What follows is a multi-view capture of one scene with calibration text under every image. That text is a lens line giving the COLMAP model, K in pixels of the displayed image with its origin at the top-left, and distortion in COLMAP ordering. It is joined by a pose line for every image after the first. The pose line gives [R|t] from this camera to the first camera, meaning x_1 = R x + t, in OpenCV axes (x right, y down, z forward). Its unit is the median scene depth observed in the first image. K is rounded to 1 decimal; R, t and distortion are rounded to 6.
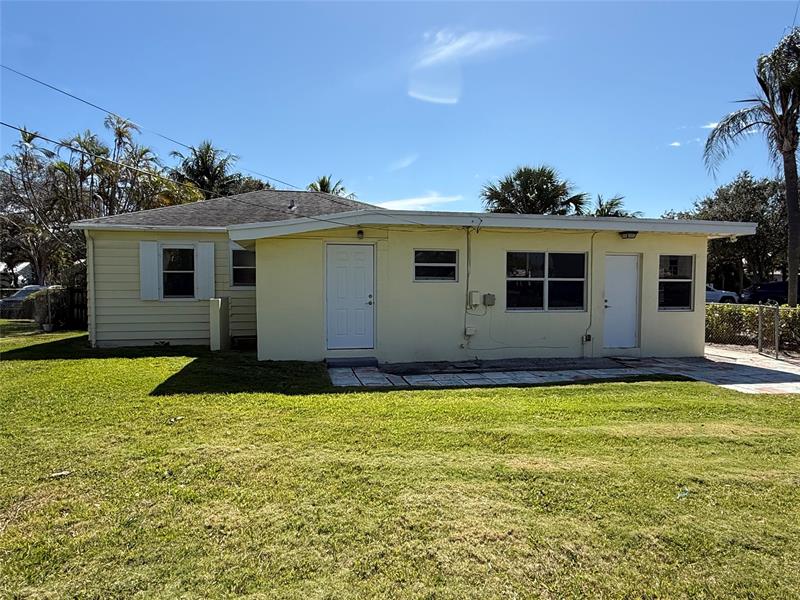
lens RADIAL K [[498.8, 0, 400.0], [0, 498.8, 300.0], [0, 0, 1]] dist [-0.001230, 0.001397]
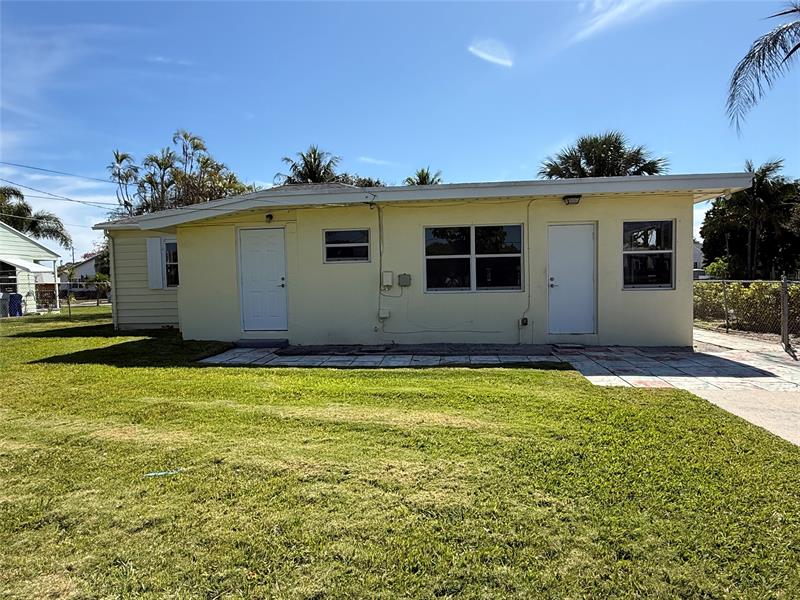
lens RADIAL K [[498.8, 0, 400.0], [0, 498.8, 300.0], [0, 0, 1]] dist [-0.001230, 0.001397]
pose [[0.949990, -0.010866, -0.312092, 0.448868], [0.014299, 0.999860, 0.008712, 0.027828], [0.311953, -0.012739, 0.950012, 0.102798]]
